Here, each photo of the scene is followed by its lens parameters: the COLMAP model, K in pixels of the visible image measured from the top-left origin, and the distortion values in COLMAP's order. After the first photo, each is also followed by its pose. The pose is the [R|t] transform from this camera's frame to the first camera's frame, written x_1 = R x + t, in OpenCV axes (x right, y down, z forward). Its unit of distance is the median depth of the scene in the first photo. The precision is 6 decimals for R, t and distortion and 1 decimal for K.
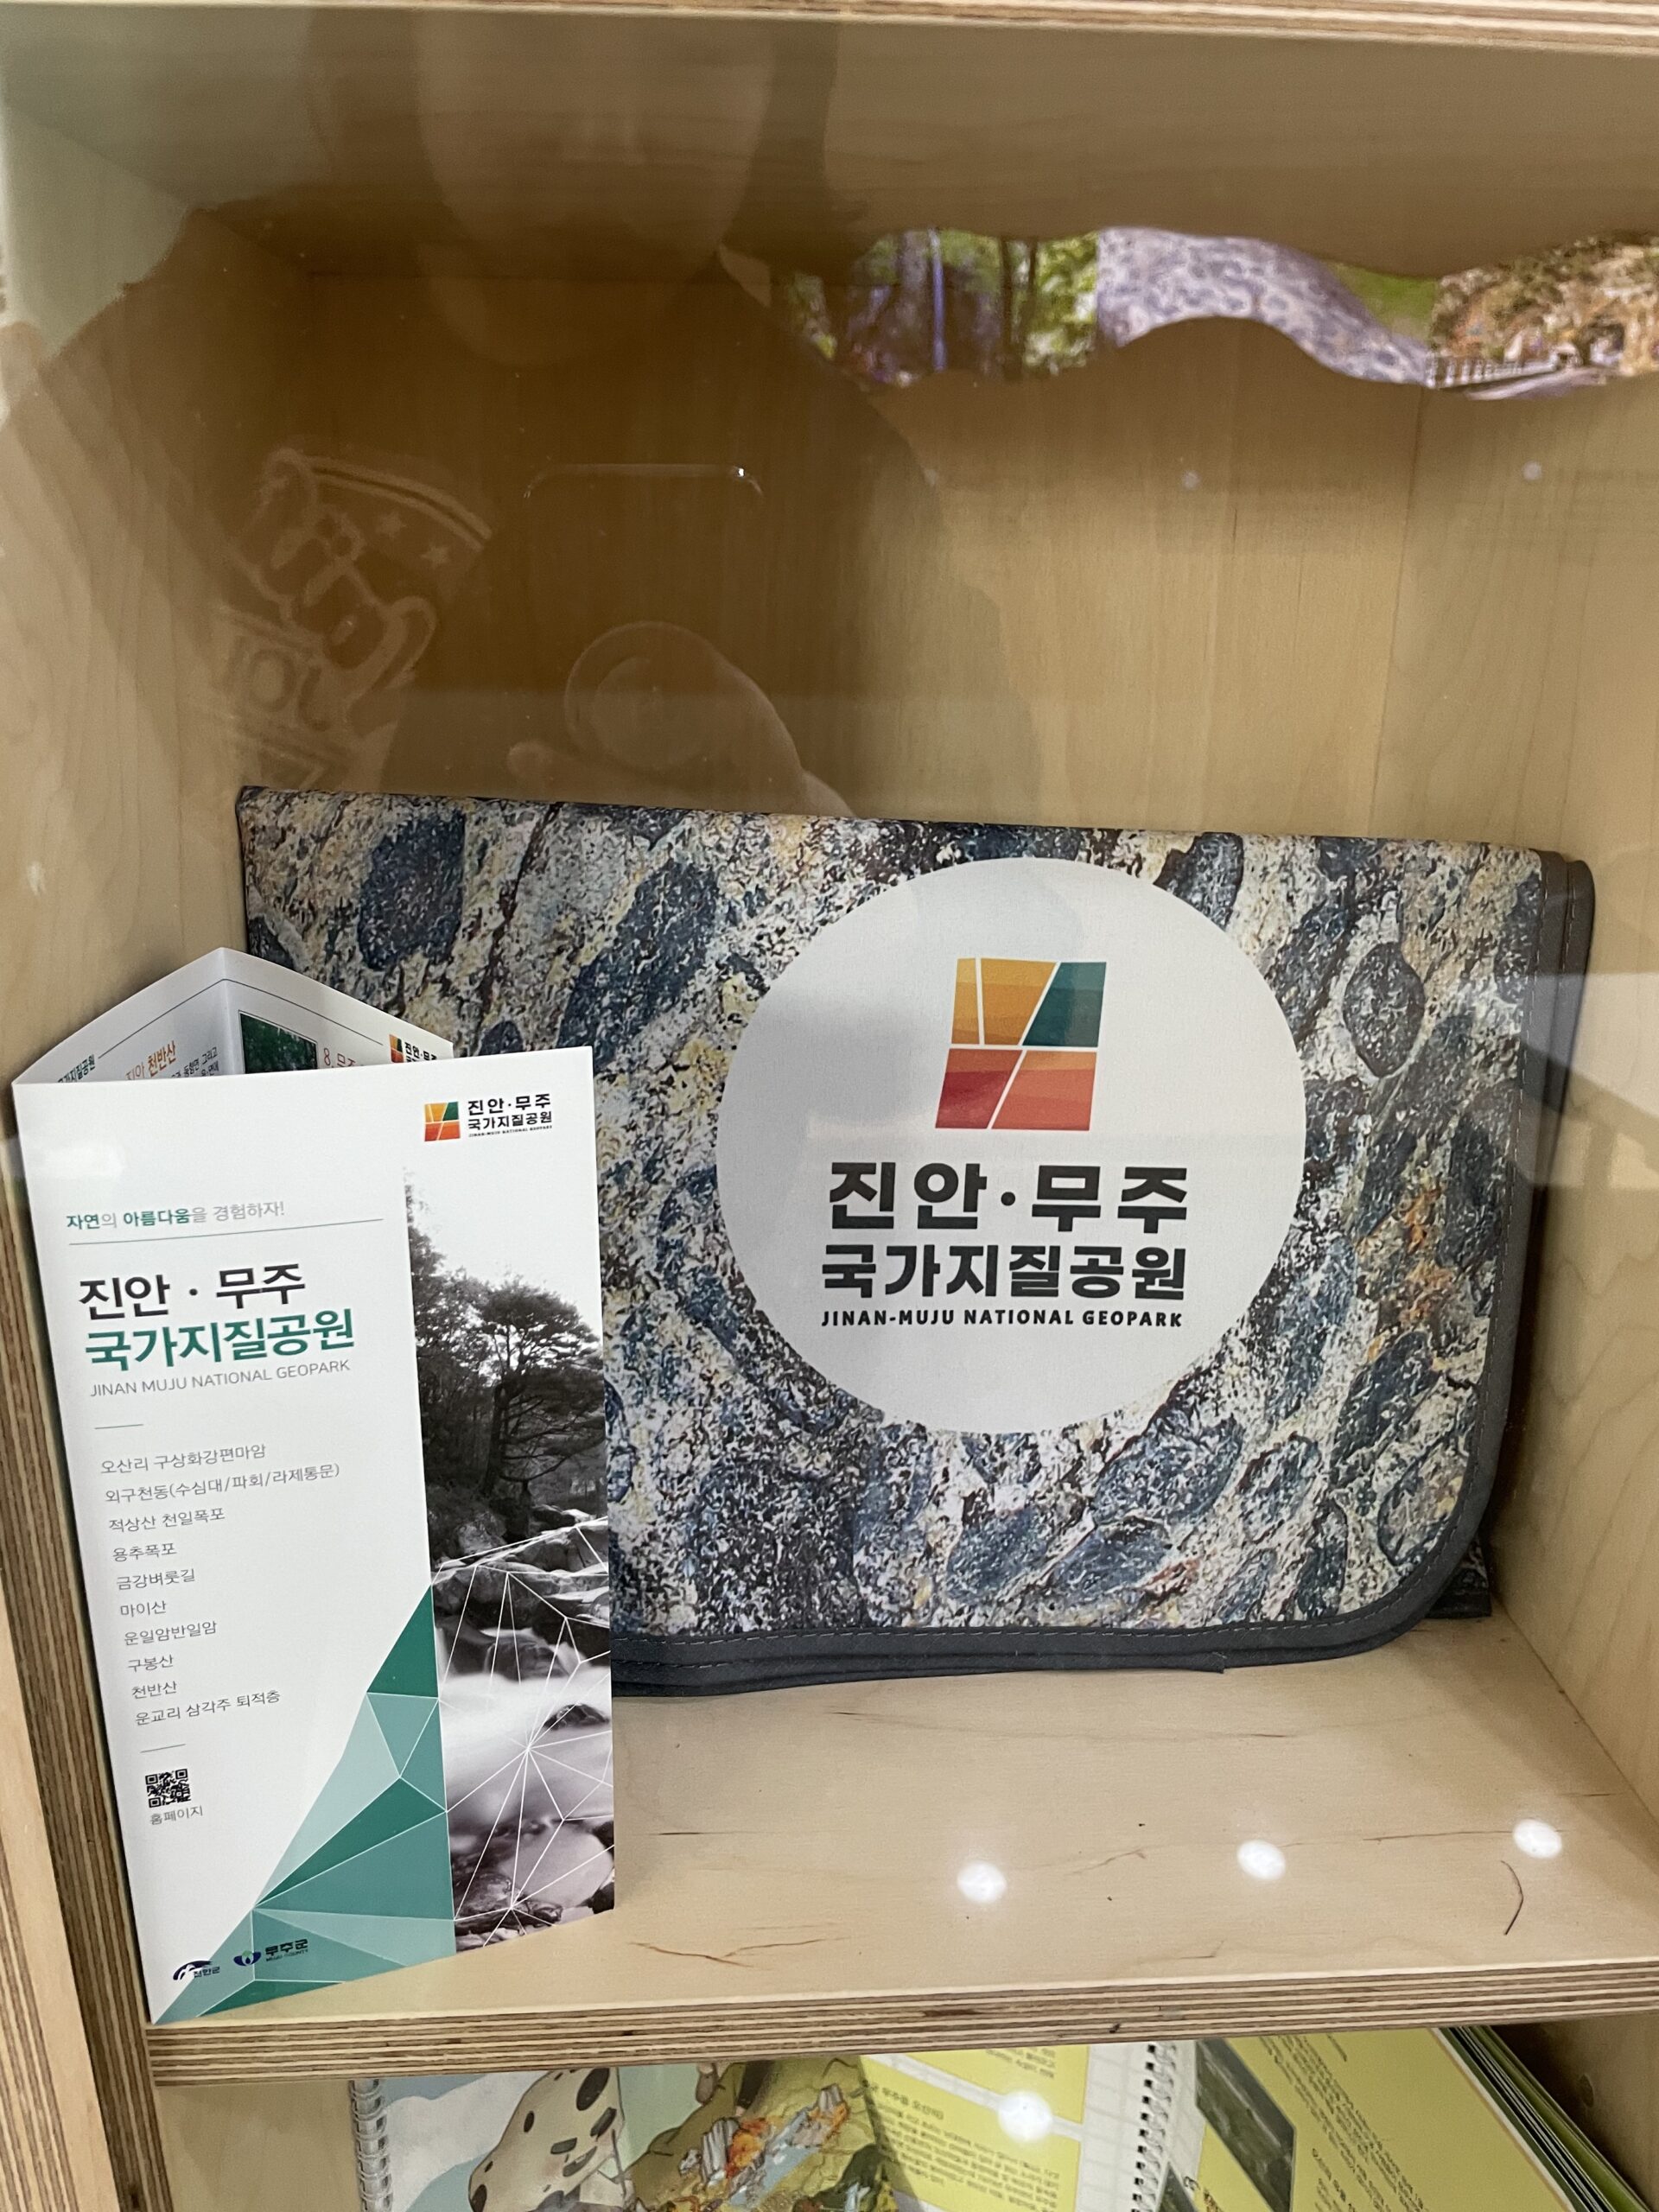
lens RADIAL K [[1683.9, 0, 831.3], [0, 1683.9, 1098.2], [0, 0, 1]] dist [0.080070, -0.107211]
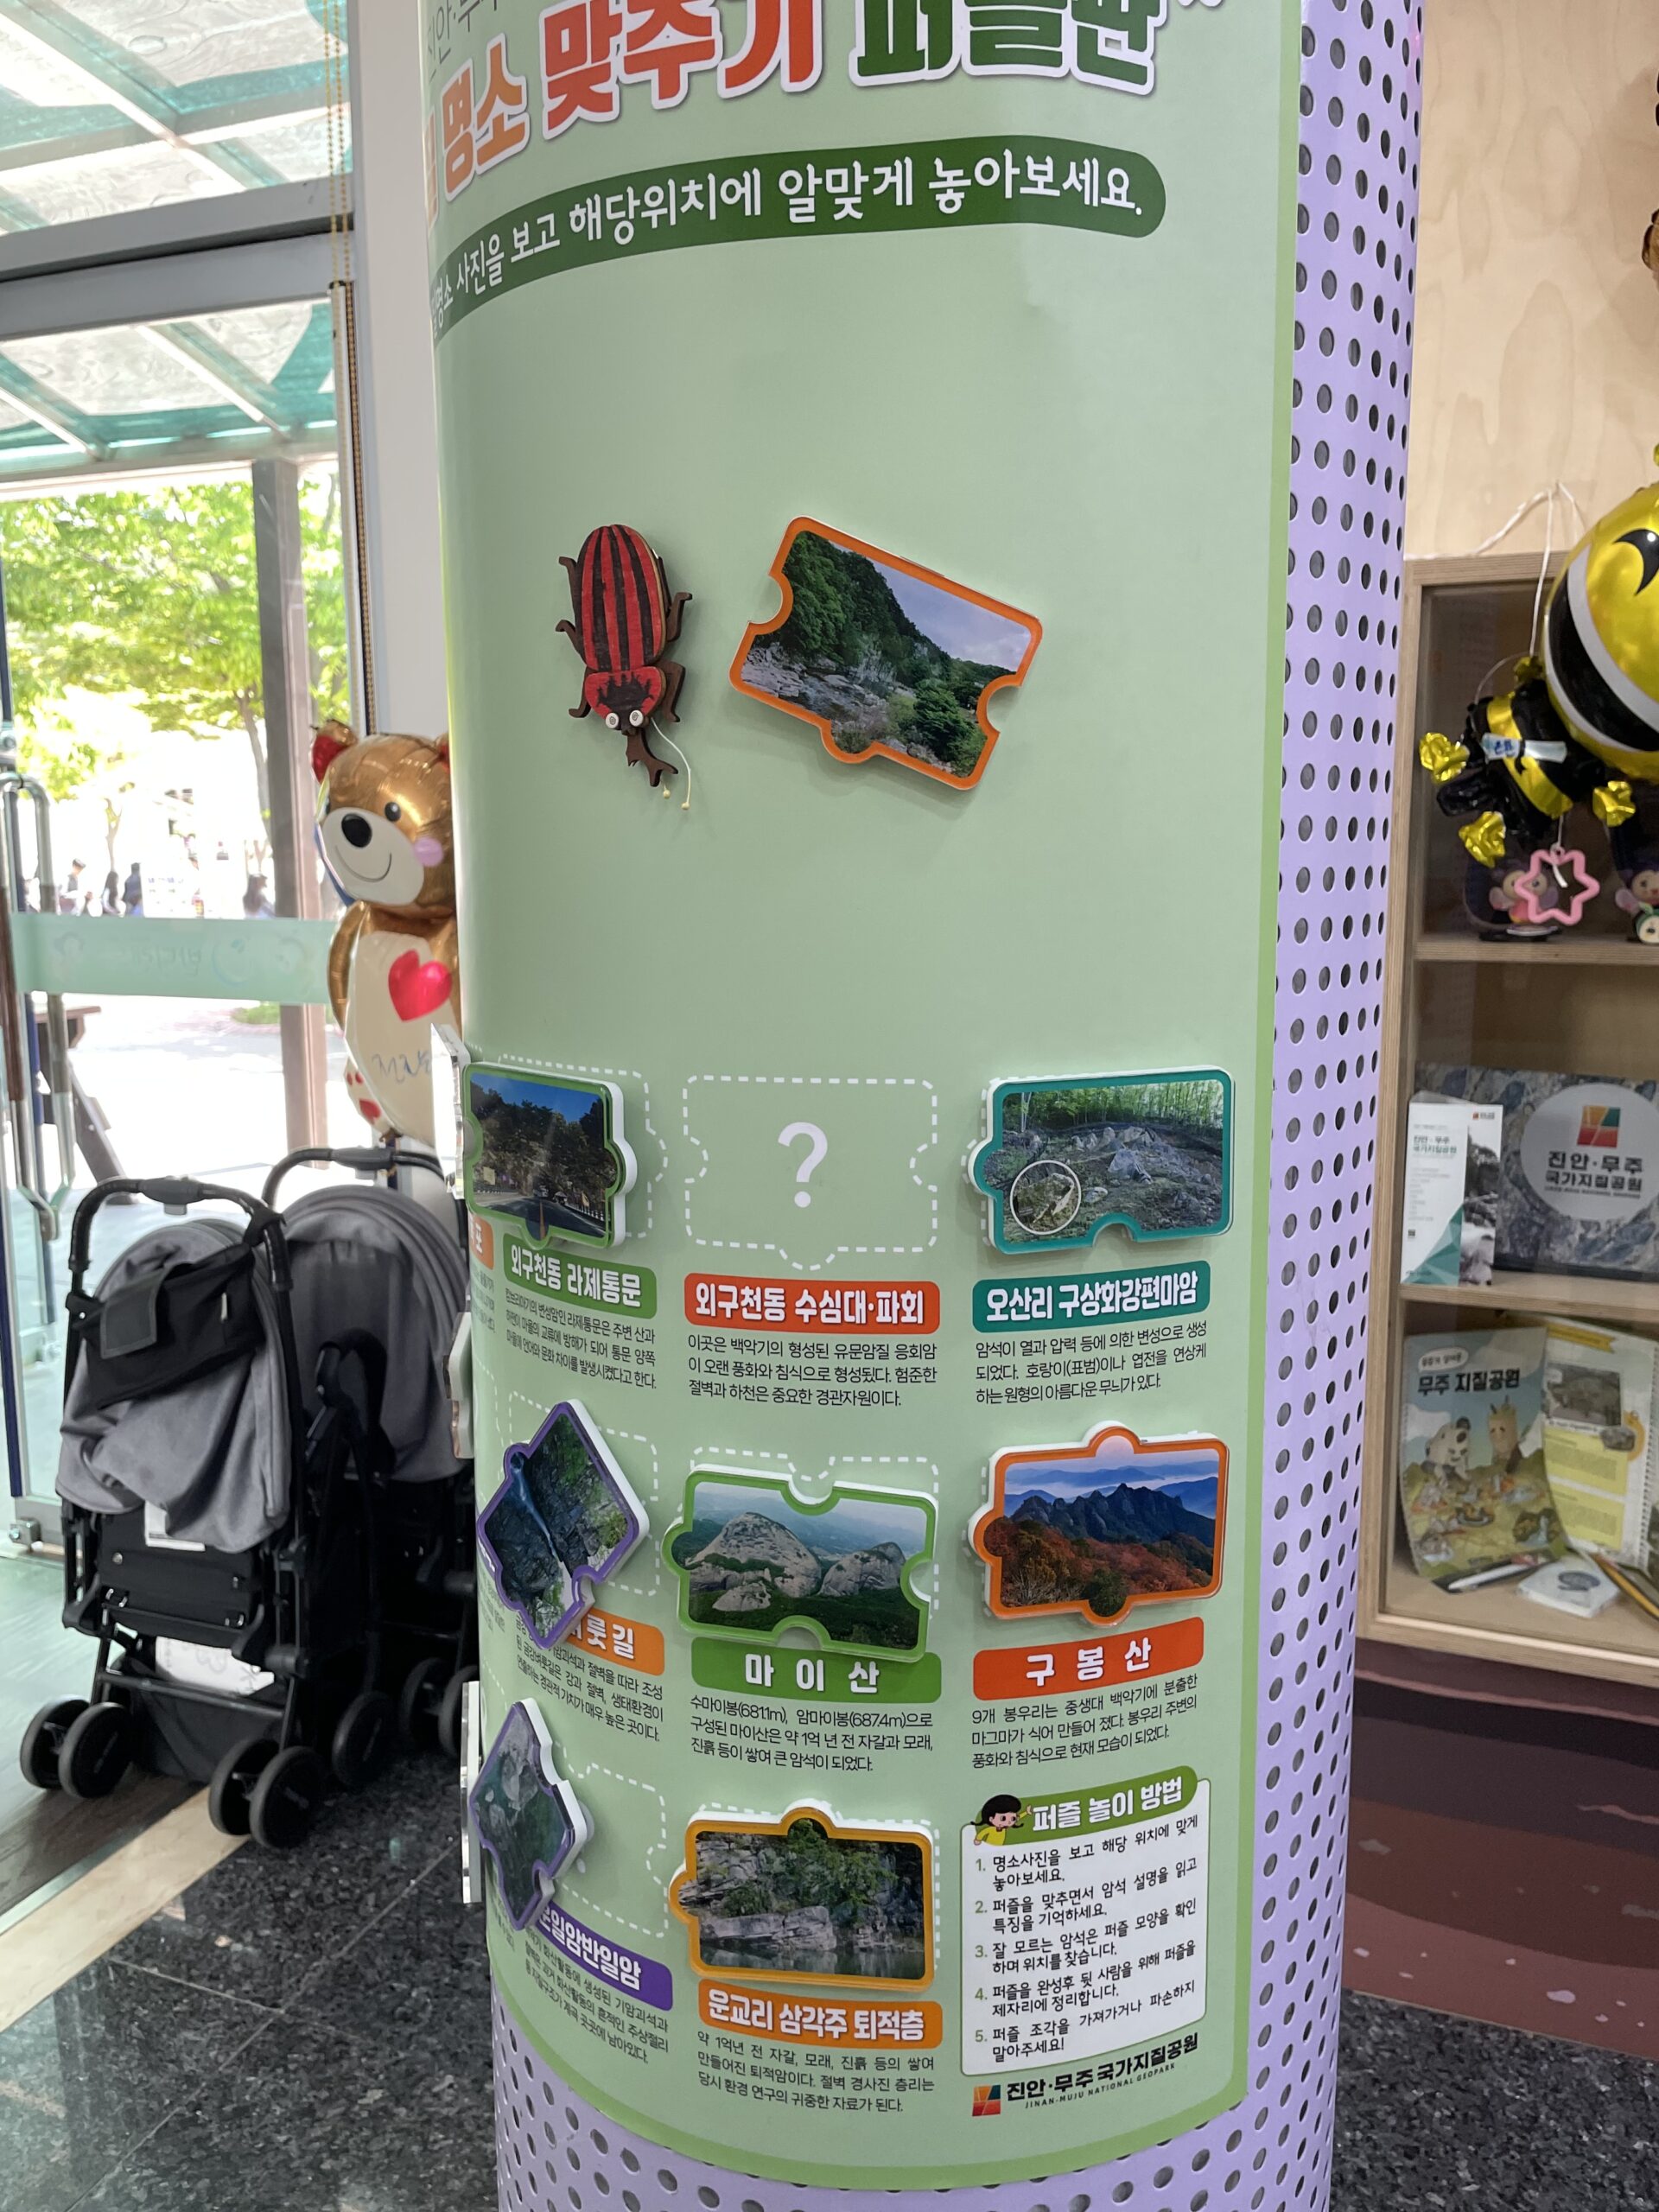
lens RADIAL K [[1683.9, 0, 831.3], [0, 1683.9, 1098.2], [0, 0, 1]] dist [0.080070, -0.107211]
pose [[0.906359, 0.049728, -0.419572, 0.154512], [-0.121164, 0.981932, -0.145359, 0.757853], [0.404762, 0.182584, 0.896008, -3.664675]]
